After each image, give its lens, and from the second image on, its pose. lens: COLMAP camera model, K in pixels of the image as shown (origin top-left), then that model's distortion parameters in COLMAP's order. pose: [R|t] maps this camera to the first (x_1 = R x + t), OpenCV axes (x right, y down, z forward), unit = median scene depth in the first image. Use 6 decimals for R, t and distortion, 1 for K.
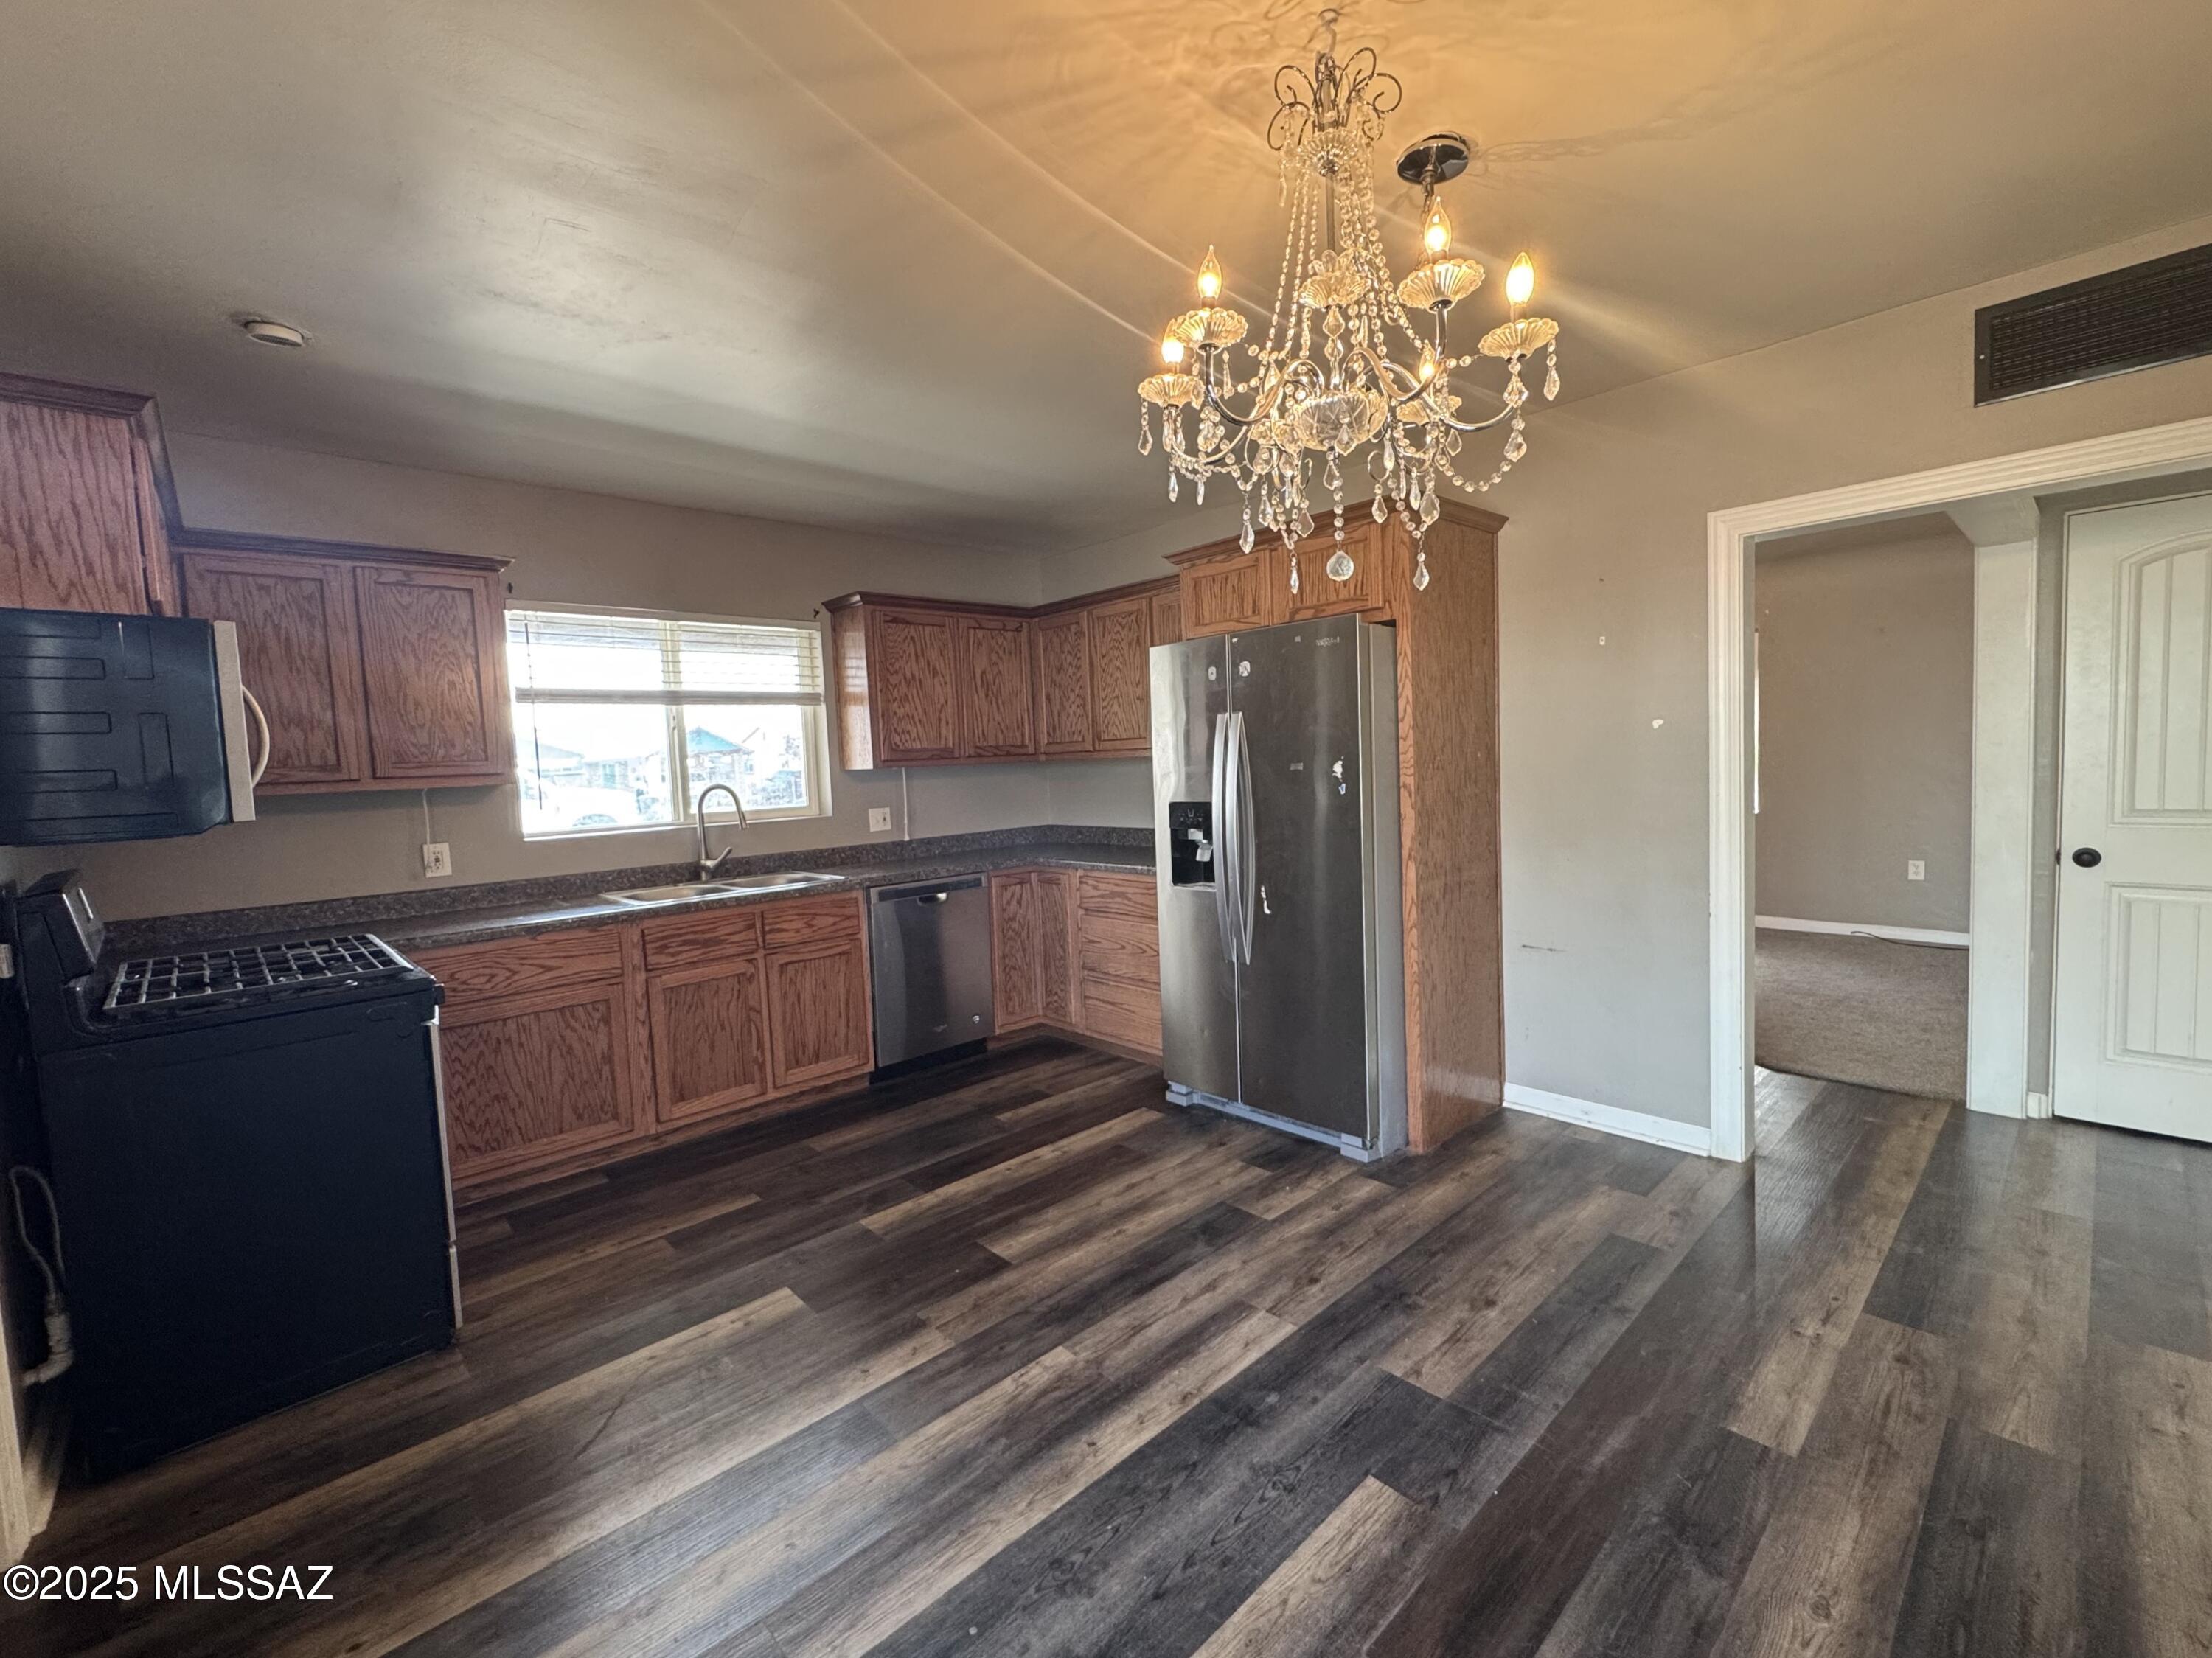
lens RADIAL K [[945.6, 0, 1106.0], [0, 945.6, 829.0], [0, 0, 1]] dist [-0.003015, -0.000211]
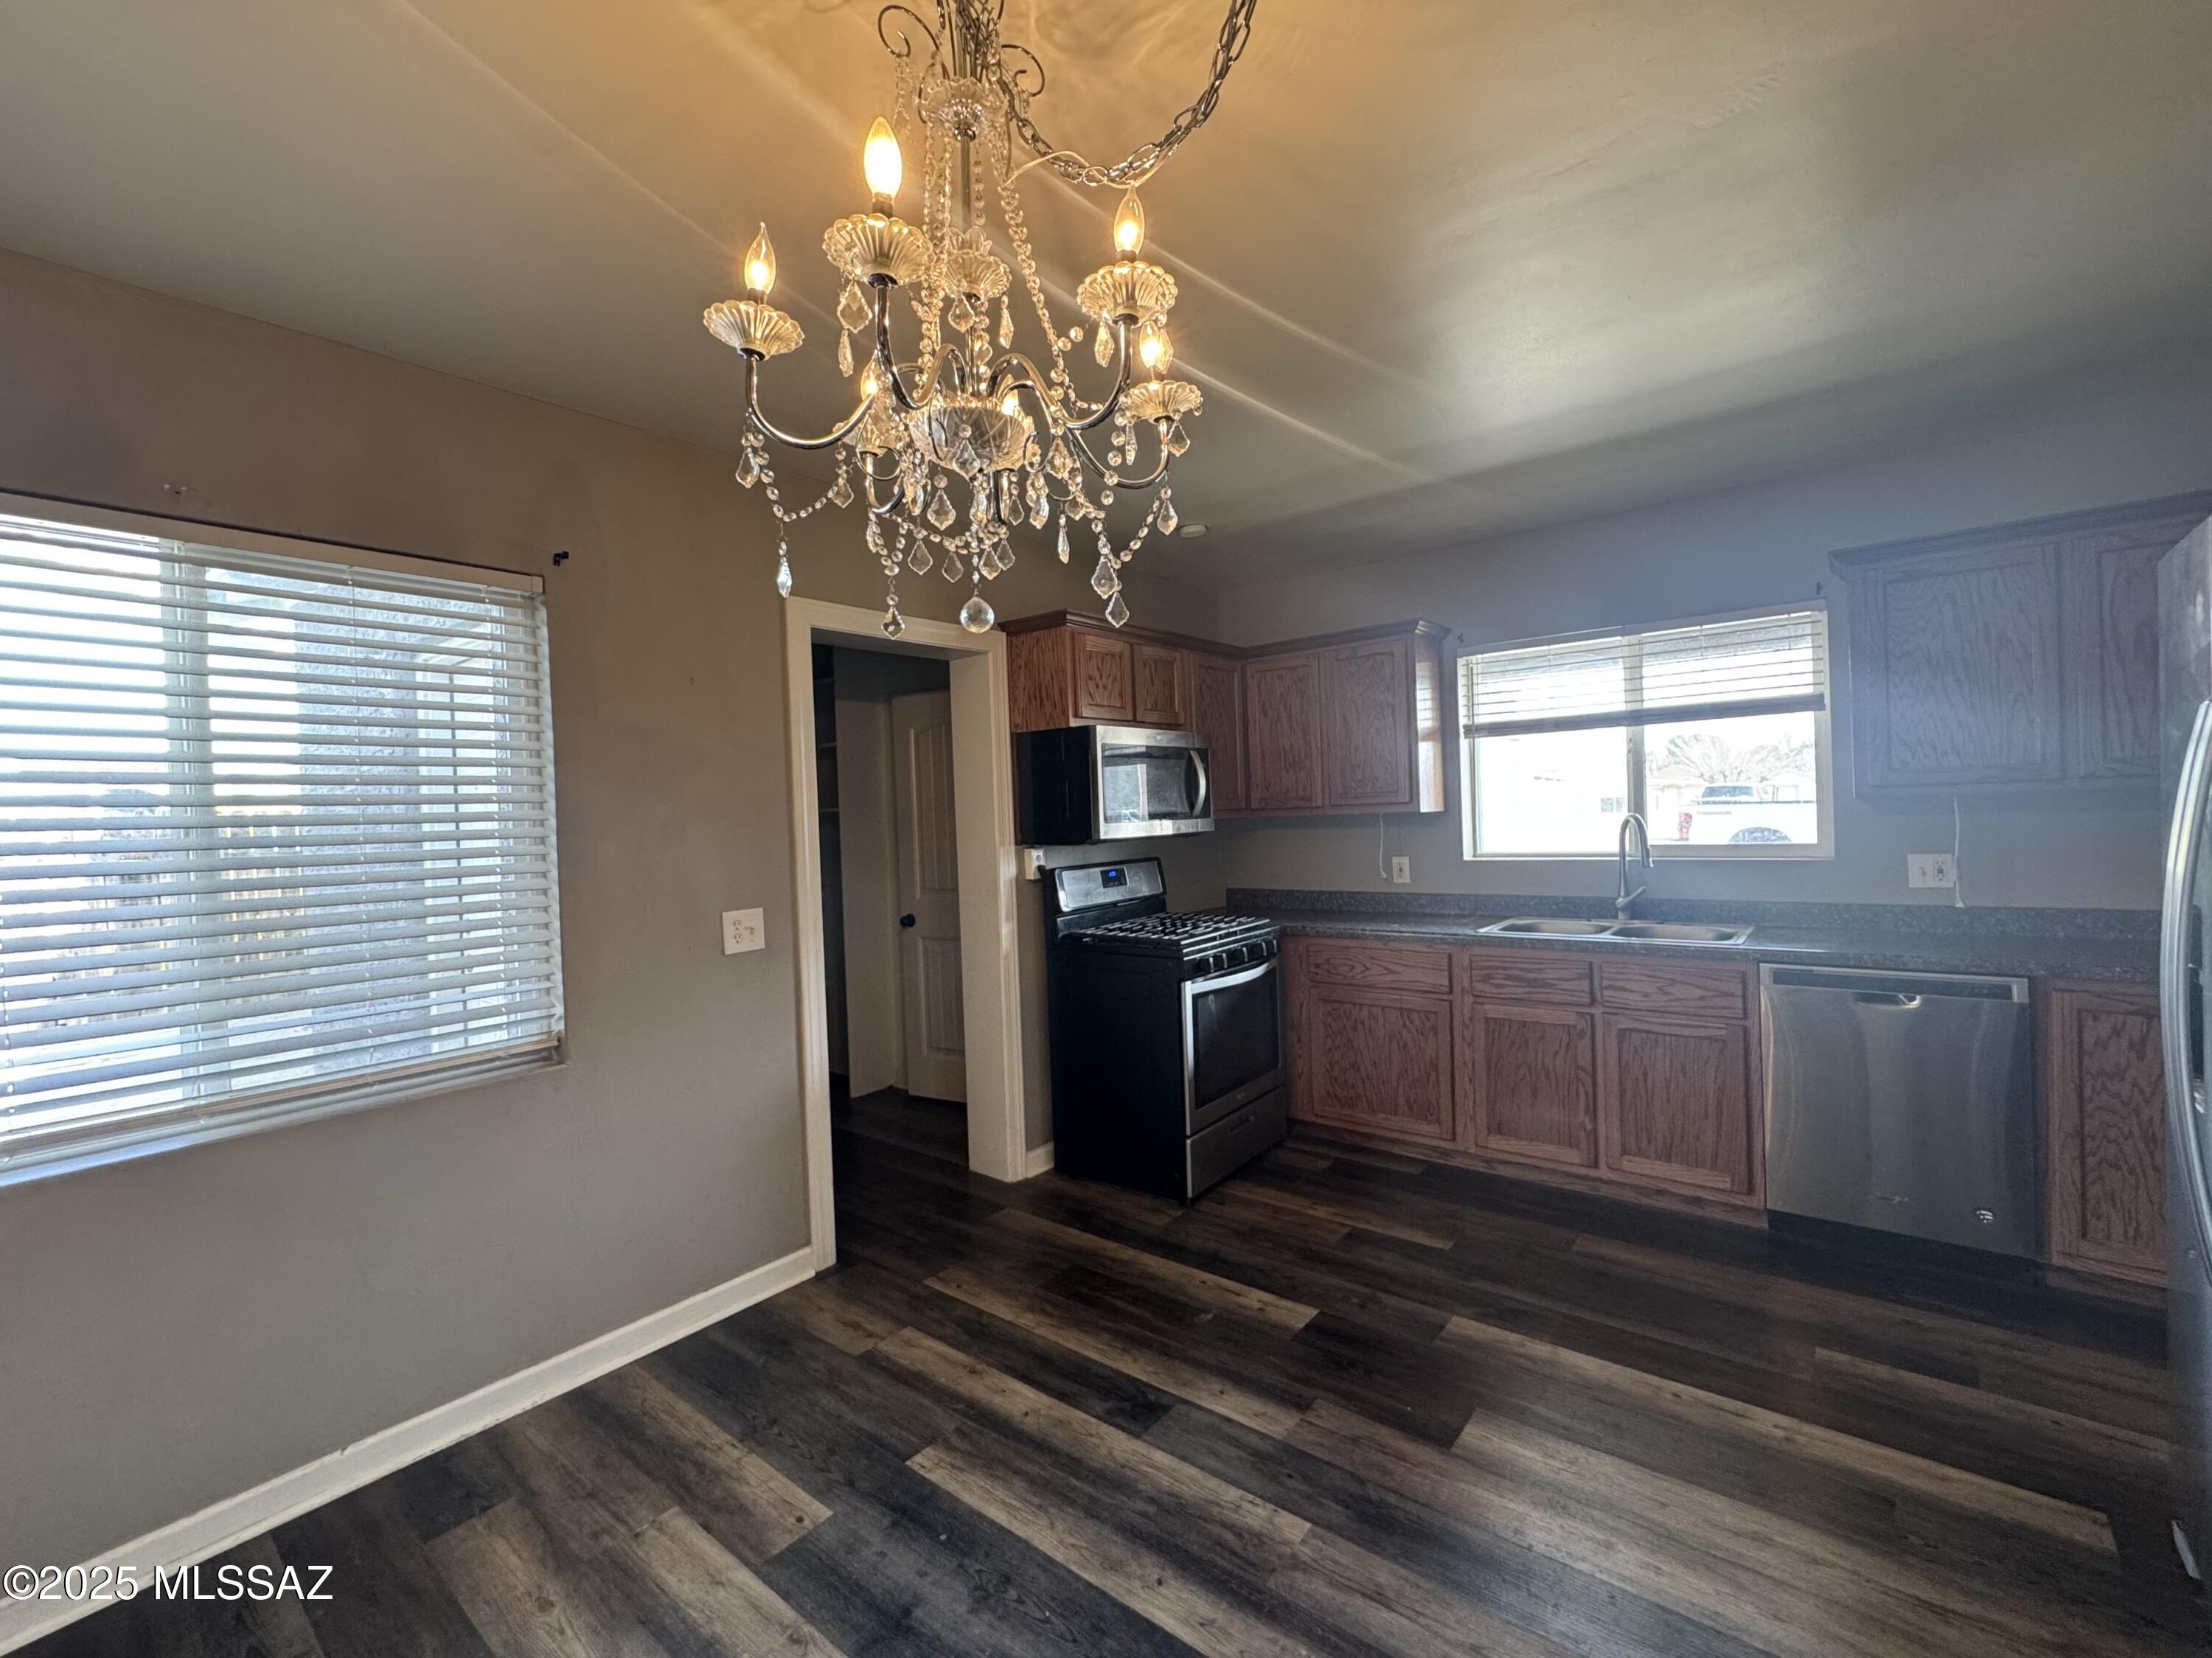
lens RADIAL K [[945.6, 0, 1106.0], [0, 945.6, 829.0], [0, 0, 1]] dist [-0.003015, -0.000211]
pose [[0.130504, 0.051375, -0.990116, 0.475557], [-0.043344, 0.997997, 0.046070, -0.062258], [0.990500, 0.036904, 0.132470, 0.454837]]
